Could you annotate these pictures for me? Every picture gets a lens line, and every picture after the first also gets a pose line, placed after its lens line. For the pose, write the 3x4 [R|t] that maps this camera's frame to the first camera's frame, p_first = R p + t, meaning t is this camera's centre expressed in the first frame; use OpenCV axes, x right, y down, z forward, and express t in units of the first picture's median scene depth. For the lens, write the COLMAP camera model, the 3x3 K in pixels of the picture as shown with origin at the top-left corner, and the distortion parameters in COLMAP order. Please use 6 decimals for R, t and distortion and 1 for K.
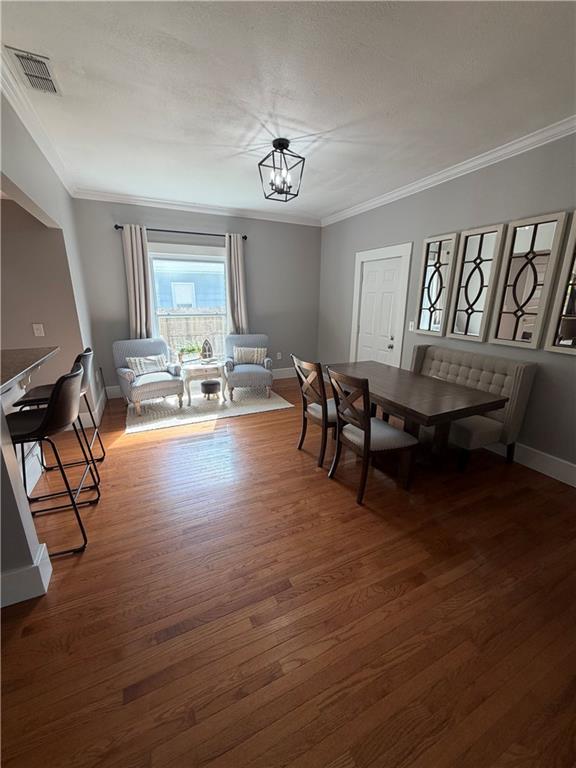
lens RADIAL K [[306.7, 0, 286.7], [0, 306.7, 383.4], [0, 0, 1]] dist [0.001011, 0.000003]
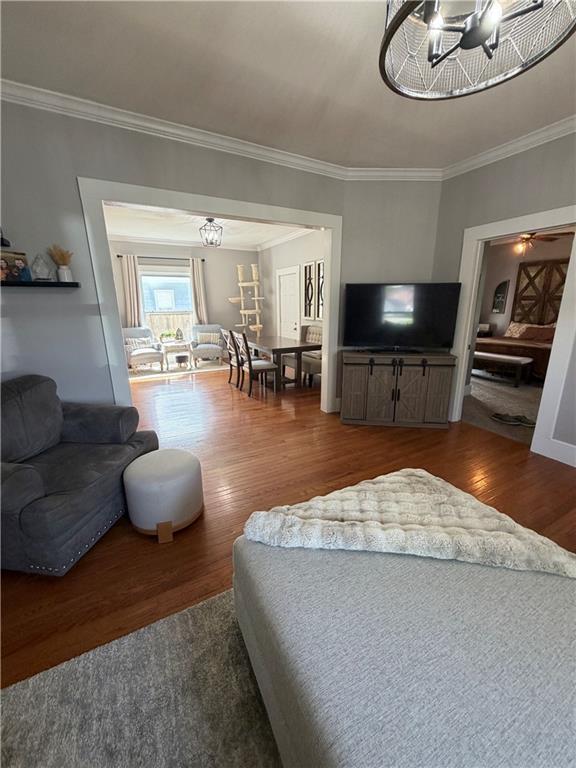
lens RADIAL K [[306.7, 0, 286.8], [0, 306.7, 384.1], [0, 0, 1]] dist [0.001011, 0.000003]
pose [[0.998684, -0.025875, 0.044290, 0.213804], [0.026363, 0.999598, -0.010462, 0.178319], [-0.044002, 0.011616, 0.998964, -0.575809]]
